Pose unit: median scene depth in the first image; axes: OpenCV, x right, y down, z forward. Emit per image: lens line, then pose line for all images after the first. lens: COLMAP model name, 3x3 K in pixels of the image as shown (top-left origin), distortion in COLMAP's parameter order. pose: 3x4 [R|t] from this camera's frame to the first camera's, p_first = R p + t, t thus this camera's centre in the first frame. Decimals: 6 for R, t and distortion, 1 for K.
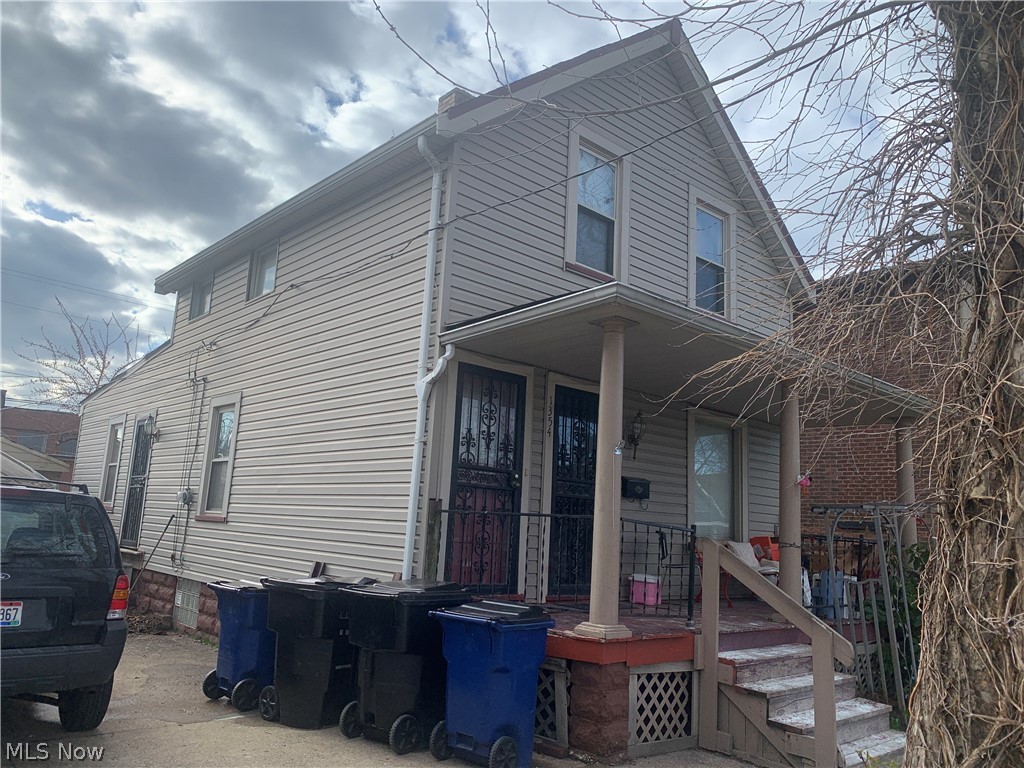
lens RADIAL K [[776.5, 0, 512.0], [0, 776.5, 384.0], [0, 0, 1]] dist [0.054693, 0.000913]
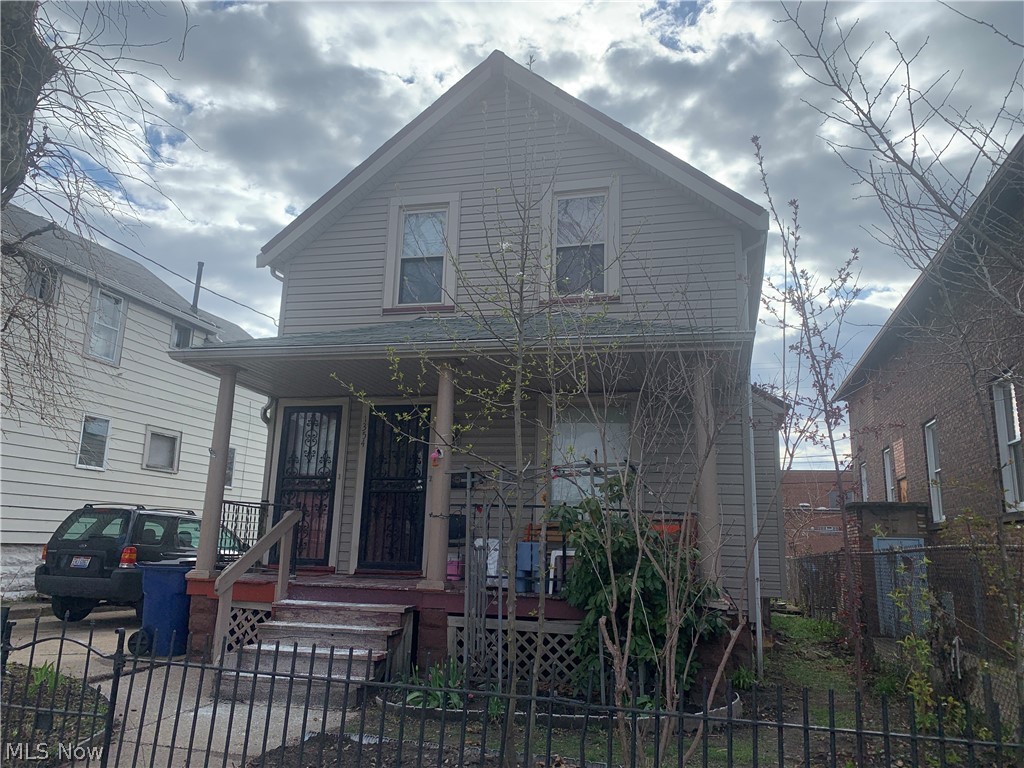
lens RADIAL K [[777.0, 0, 512.0], [0, 777.0, 384.0], [0, 0, 1]] dist [-0.006364, 0.061997]
pose [[0.547728, -0.215650, -0.808387, 1.327263], [0.145171, 0.976051, -0.162016, 0.223269], [0.823966, -0.028614, 0.565917, 0.508145]]
